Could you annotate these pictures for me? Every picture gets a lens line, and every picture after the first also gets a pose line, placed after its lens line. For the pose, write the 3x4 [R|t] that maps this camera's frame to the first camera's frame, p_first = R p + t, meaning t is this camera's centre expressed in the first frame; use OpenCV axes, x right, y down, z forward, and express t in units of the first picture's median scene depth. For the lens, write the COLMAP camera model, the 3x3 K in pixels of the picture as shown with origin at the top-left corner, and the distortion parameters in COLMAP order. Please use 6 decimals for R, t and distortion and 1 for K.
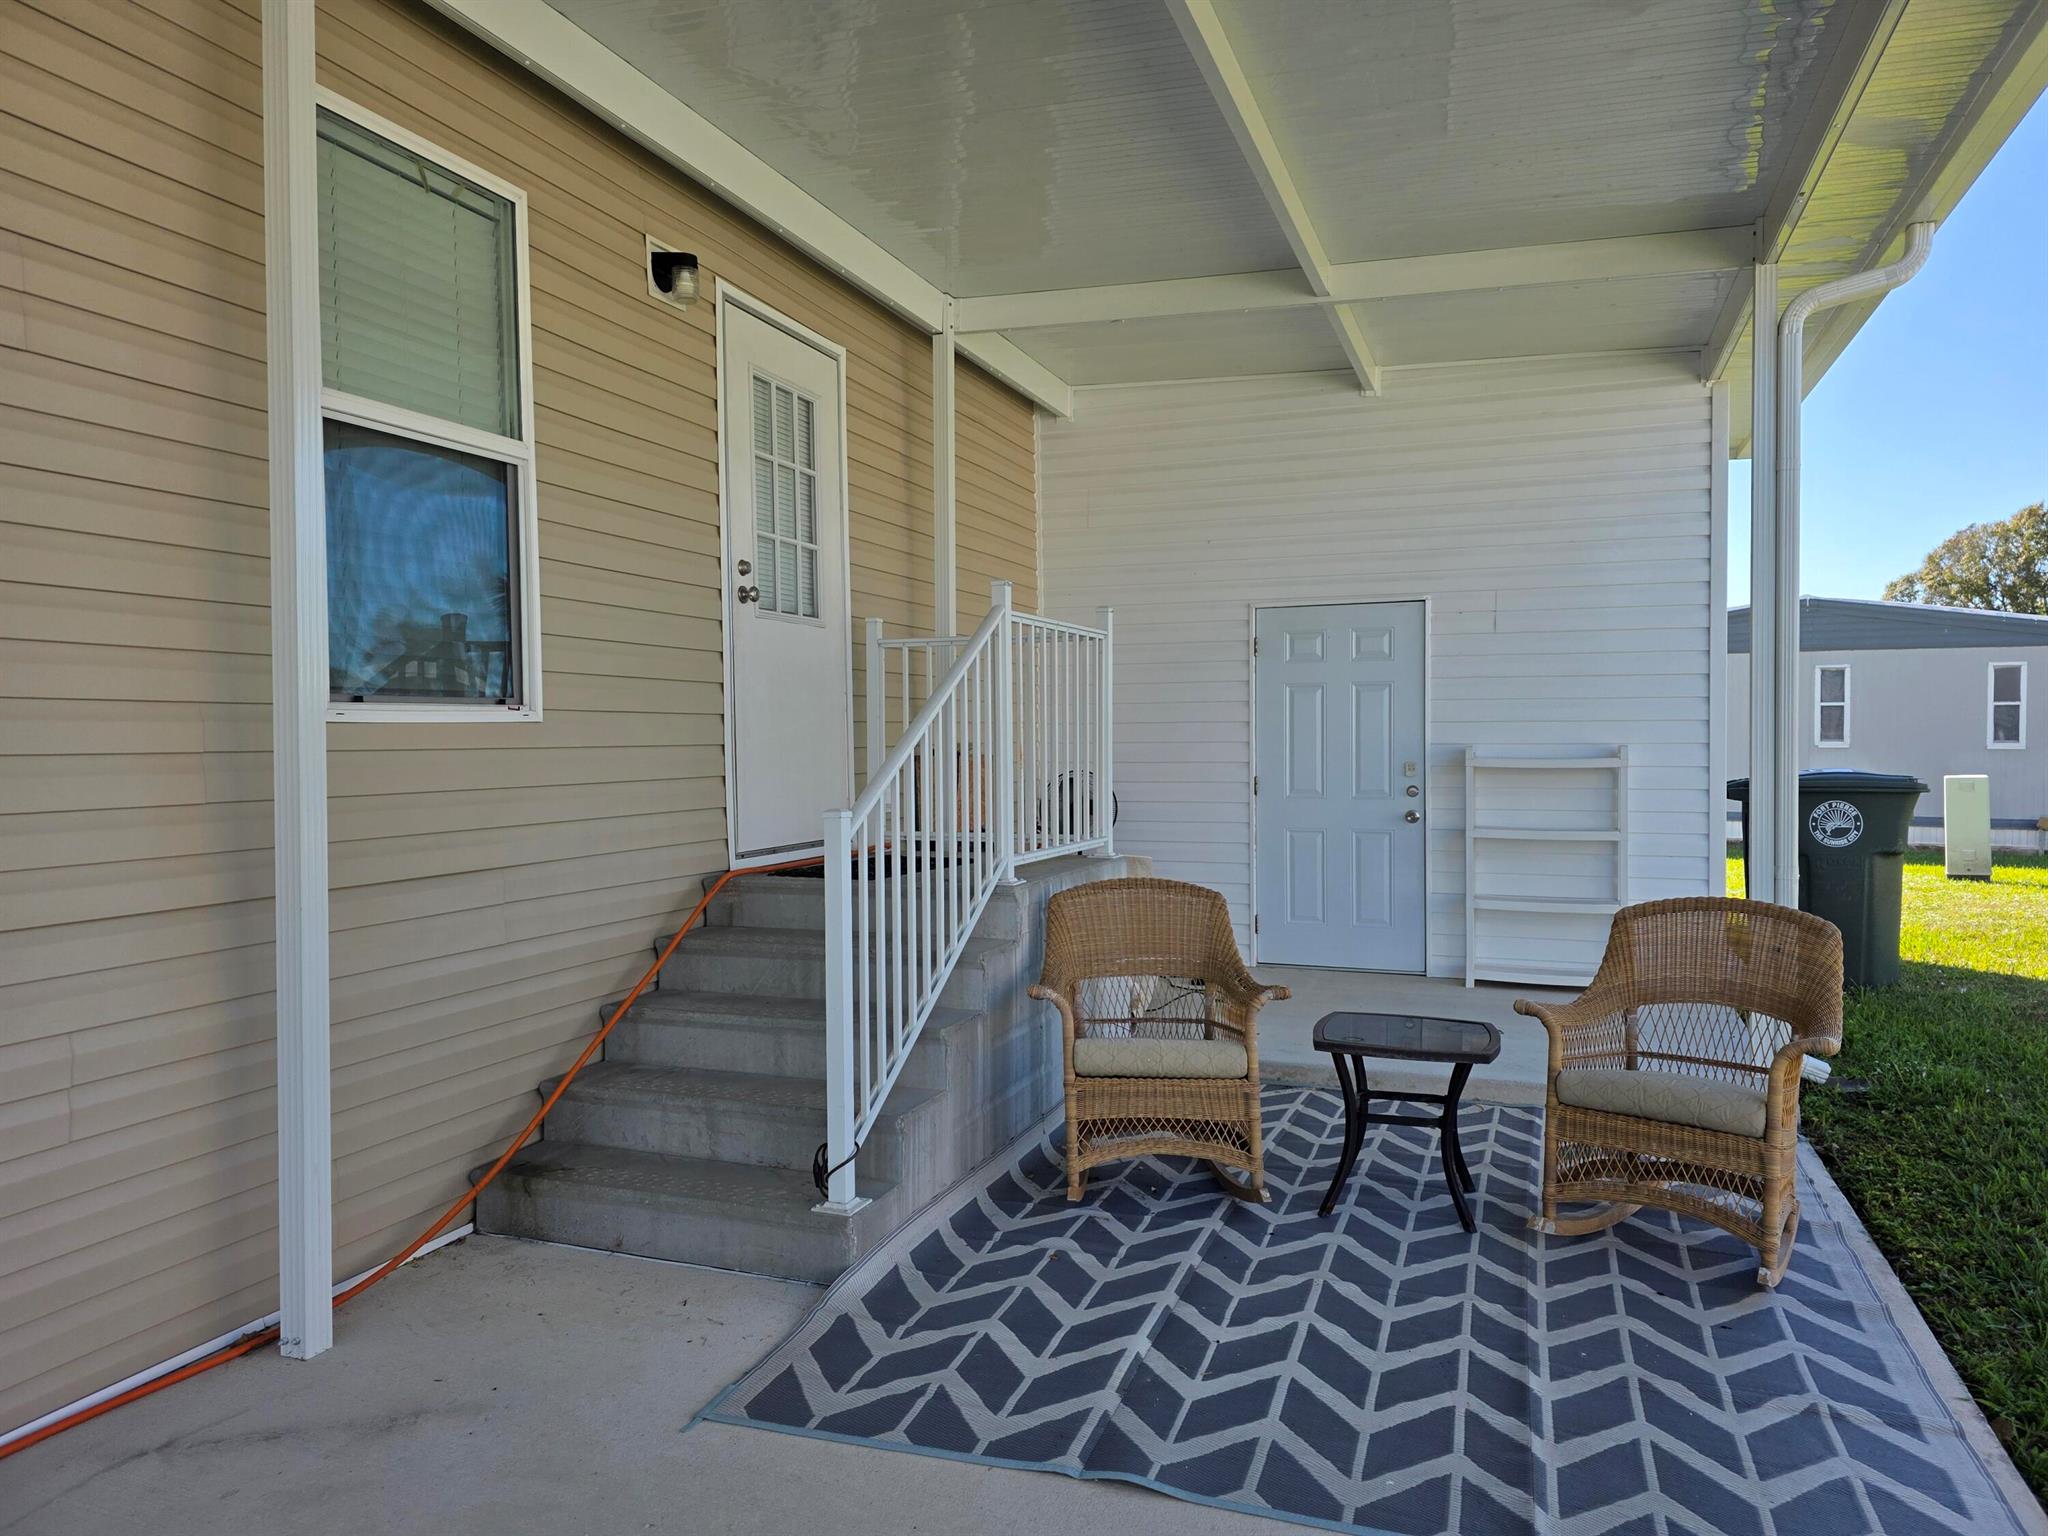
lens RADIAL K [[1406.6, 0, 1018.8], [0, 1406.6, 761.6], [0, 0, 1]] dist [0.019597, -0.002177]
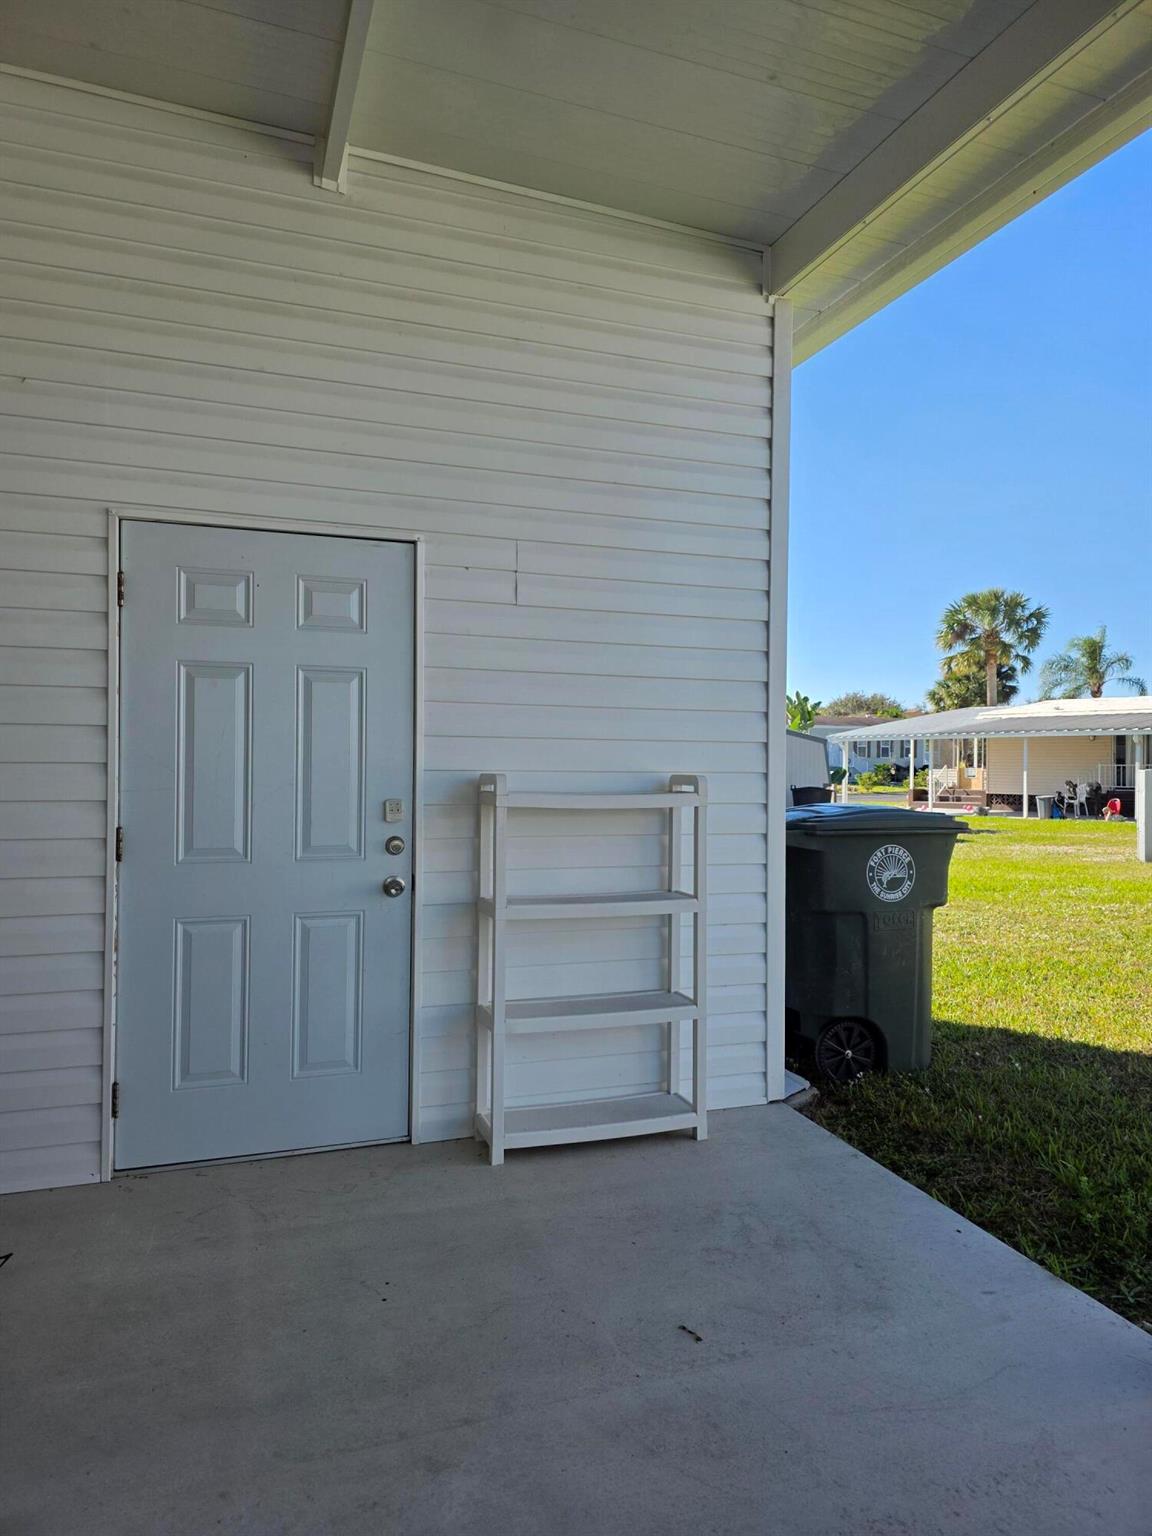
lens RADIAL K [[1044.6, 0, 570.2], [0, 1044.6, 759.4], [0, 0, 1]] dist [0.056330, -0.000784]
pose [[0.771934, 0.014233, 0.635543, 0.047344], [-0.004132, 0.999841, -0.017372, -0.009861], [-0.635689, 0.010784, 0.771870, 0.627005]]
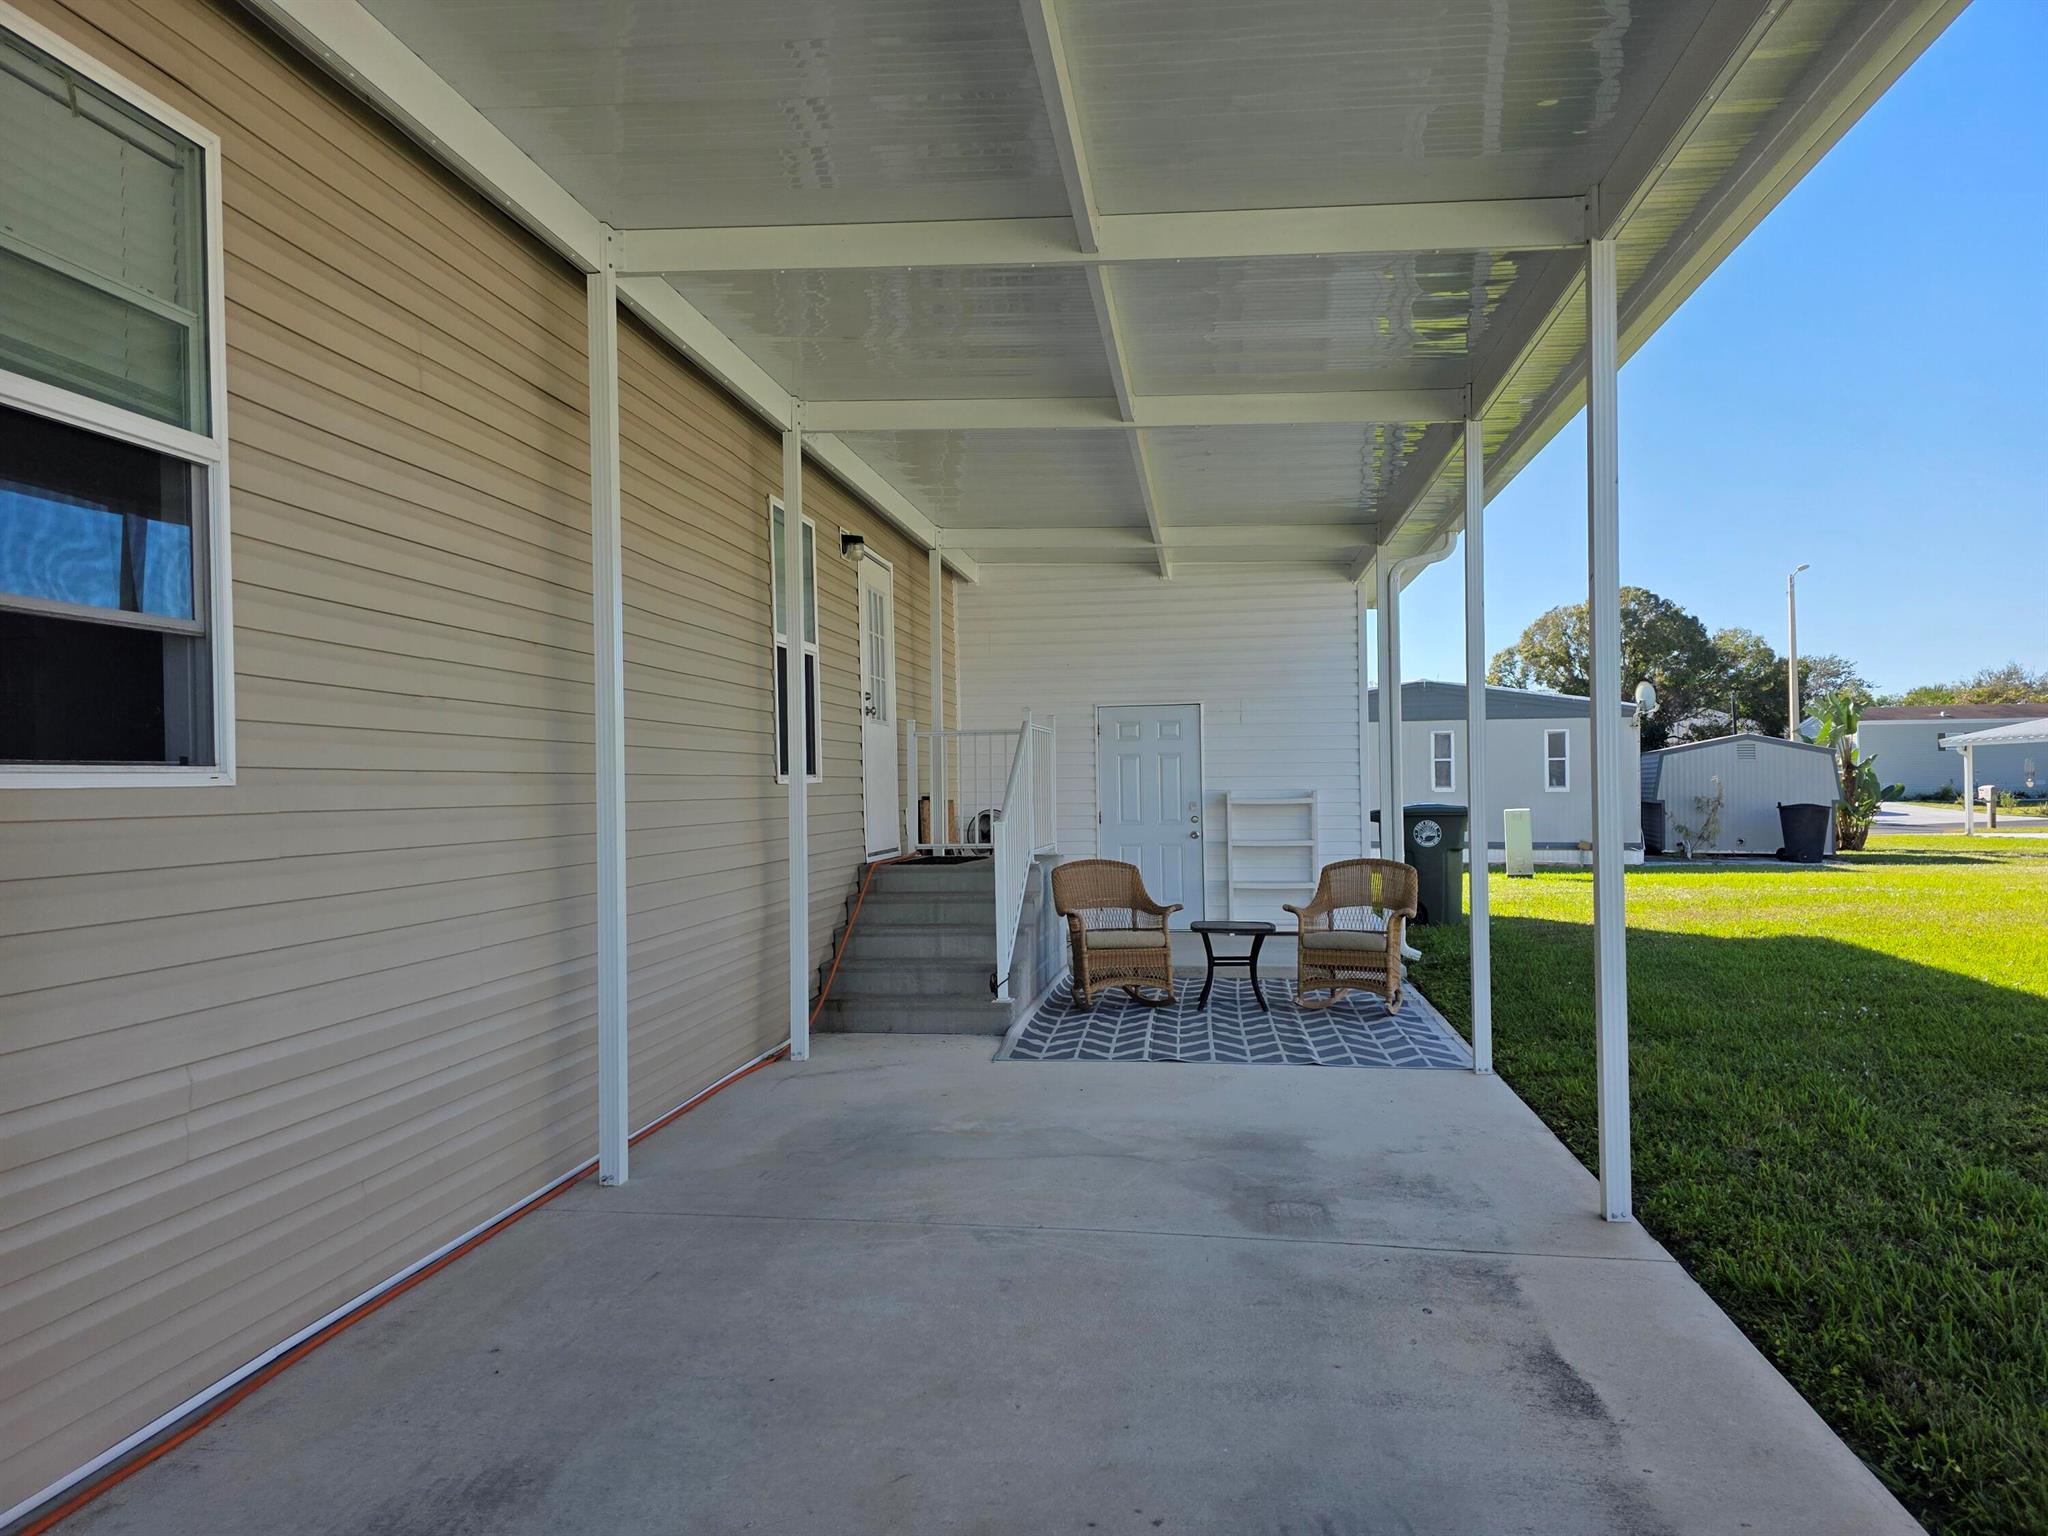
lens RADIAL K [[1392.8, 0, 1024.0], [0, 1392.8, 768.0], [0, 0, 1]] dist [0.056330, -0.000784]
pose [[0.975901, -0.005829, 0.218136, -0.285863], [0.012943, 0.999429, -0.031199, 0.009712], [-0.217830, 0.033270, 0.975420, -0.578419]]
